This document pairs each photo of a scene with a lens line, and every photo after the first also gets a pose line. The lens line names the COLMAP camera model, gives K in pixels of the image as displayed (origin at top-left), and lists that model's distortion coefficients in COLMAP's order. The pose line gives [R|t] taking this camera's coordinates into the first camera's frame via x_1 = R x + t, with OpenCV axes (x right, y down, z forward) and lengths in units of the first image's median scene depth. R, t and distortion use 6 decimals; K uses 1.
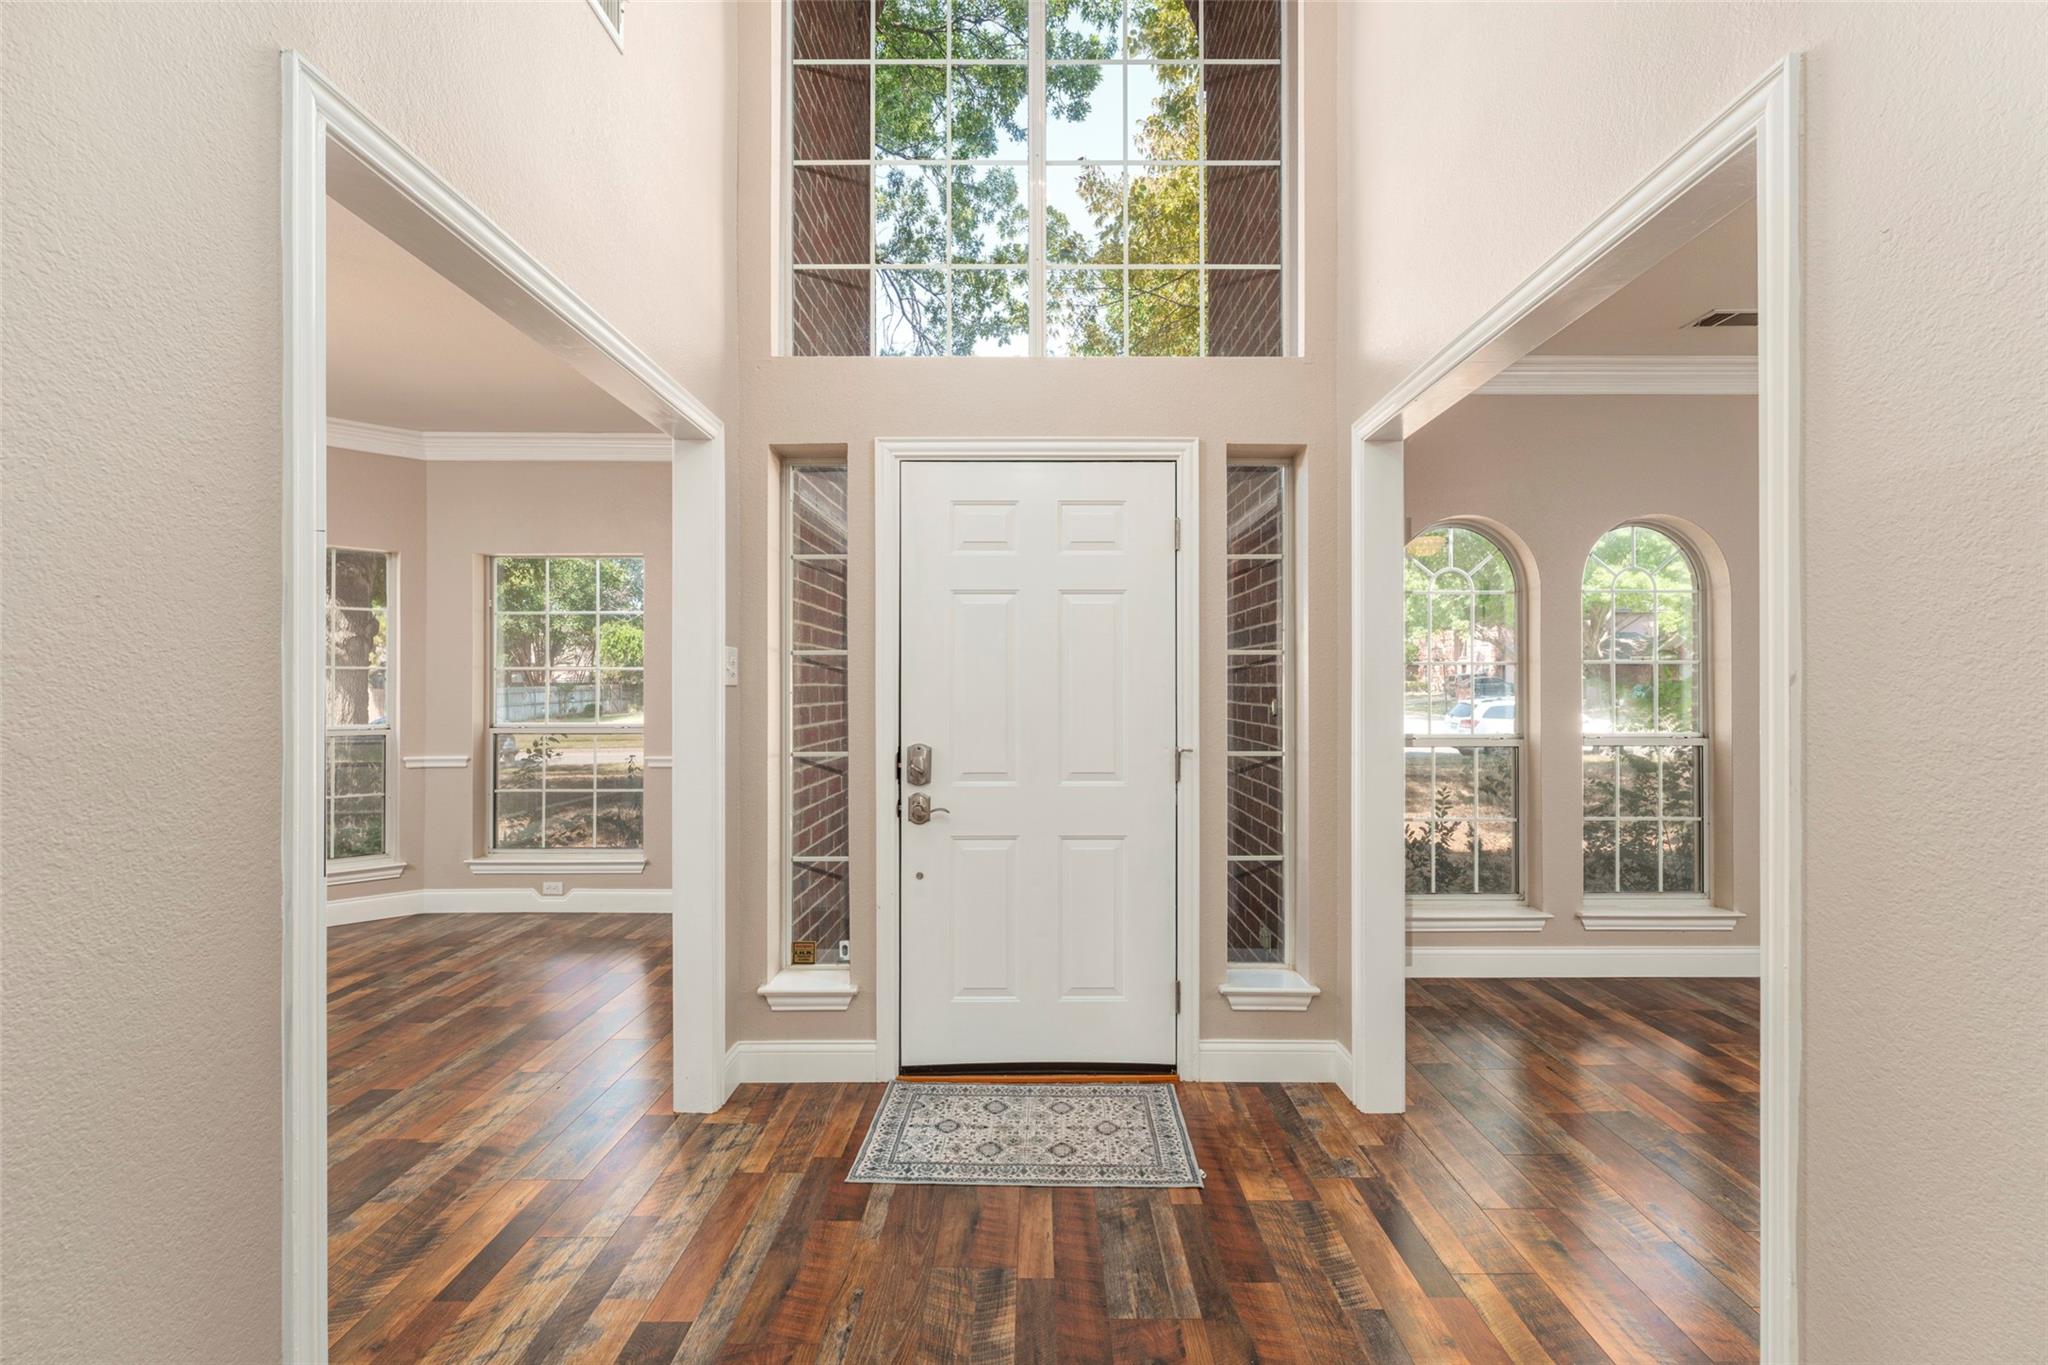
lens RADIAL K [[948.7, 0, 1020.3], [0, 948.7, 678.3], [0, 0, 1]] dist [-0.003802, -0.000449]
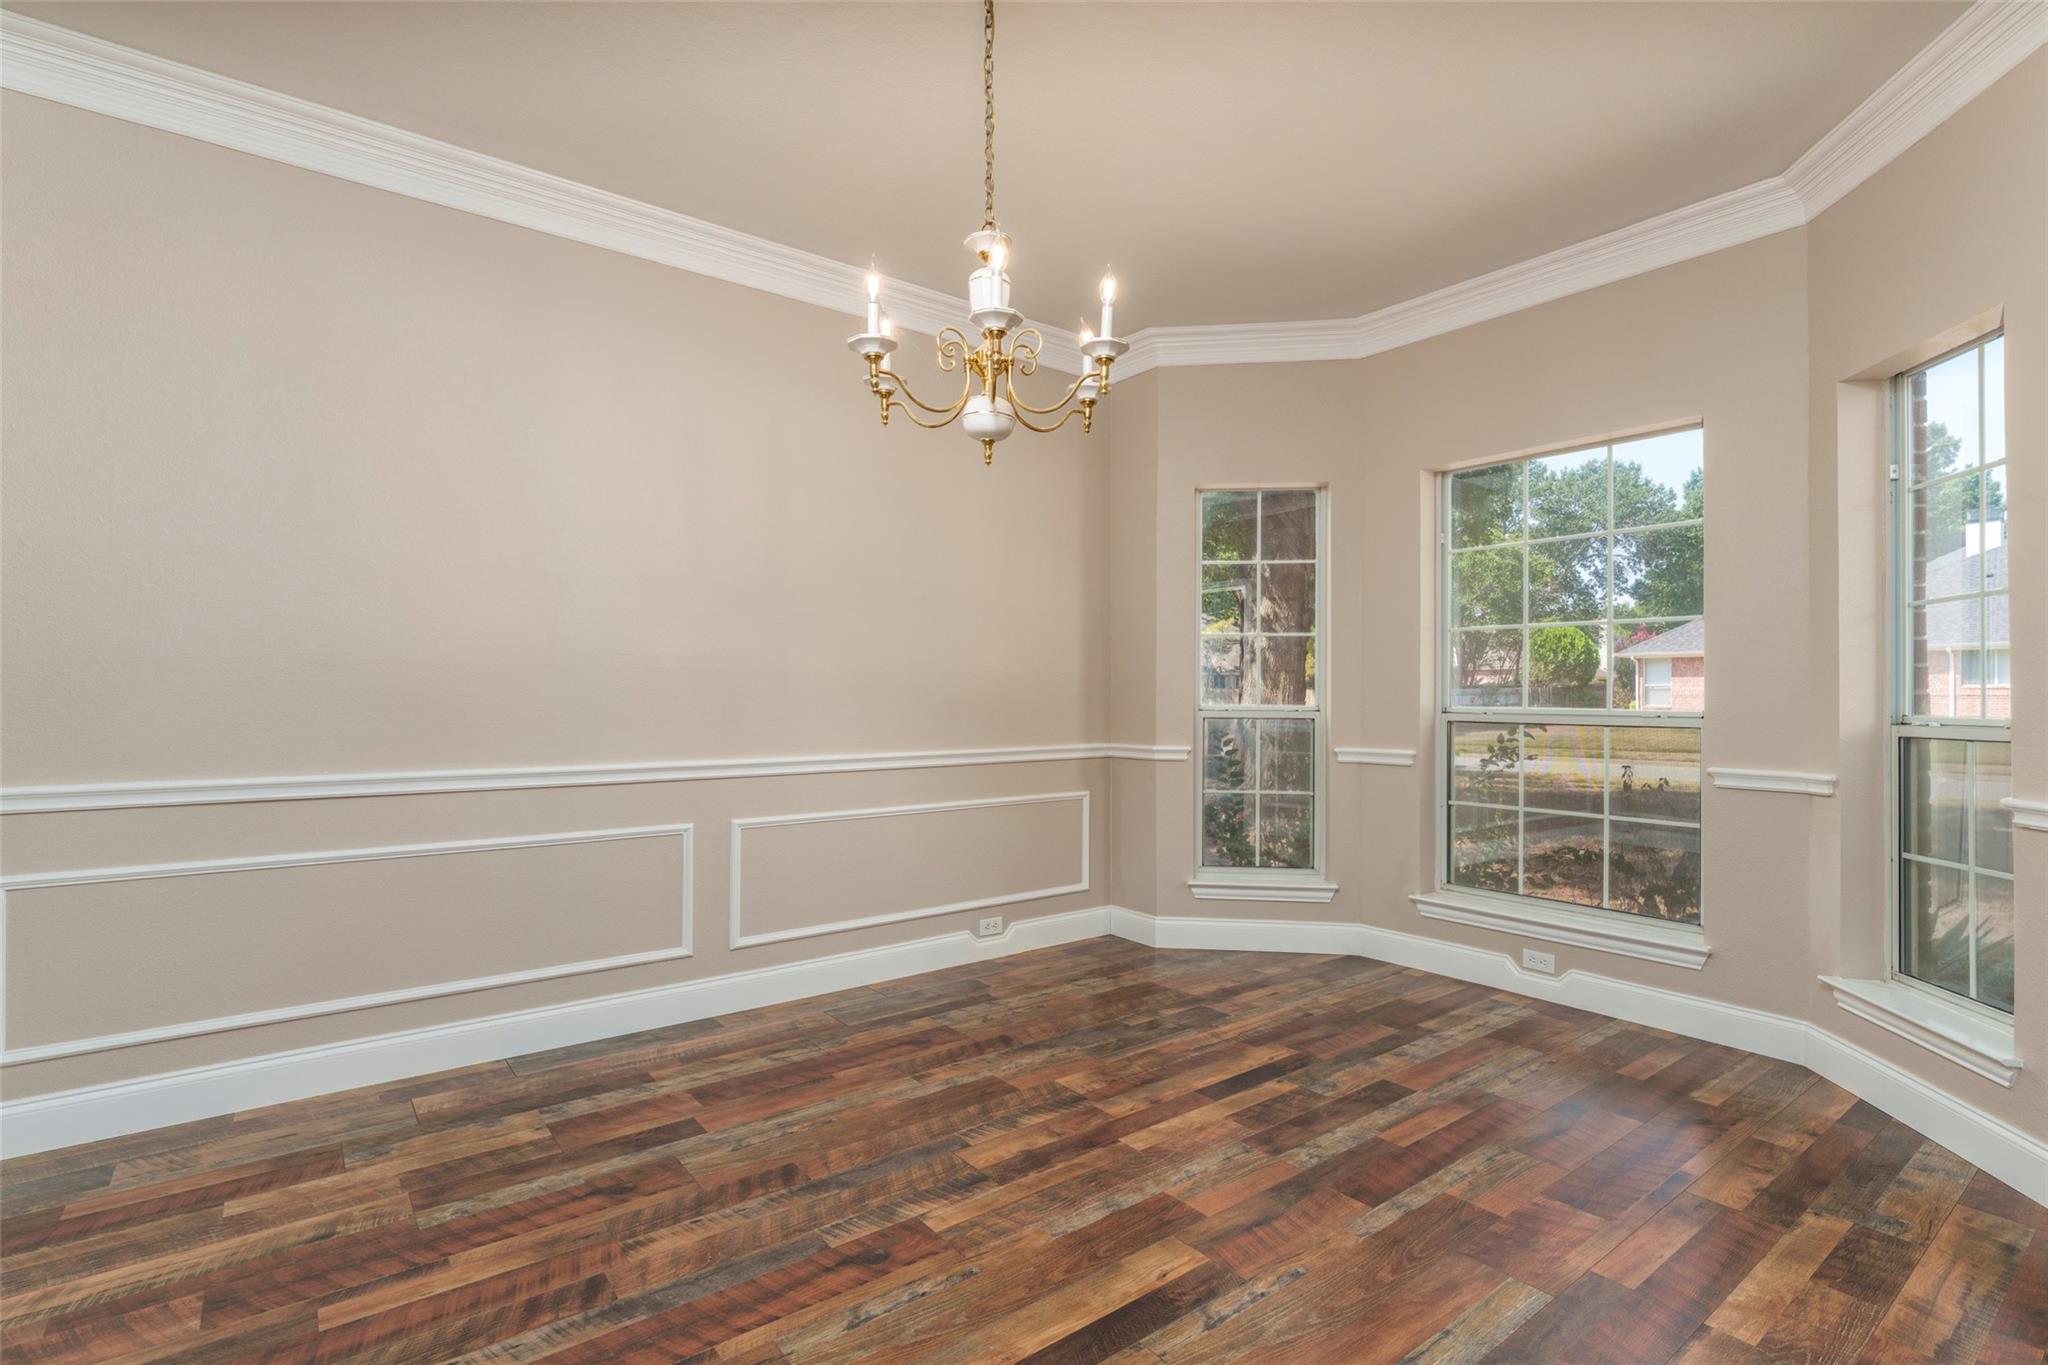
lens RADIAL K [[948.7, 0, 1008.6], [0, 948.7, 680.4], [0, 0, 1]] dist [-0.003802, -0.000449]
pose [[0.610209, -0.003787, -0.792232, -0.234727], [0.002034, 0.999993, -0.003214, 0.035442], [0.792238, 0.000350, 0.610212, 0.370352]]
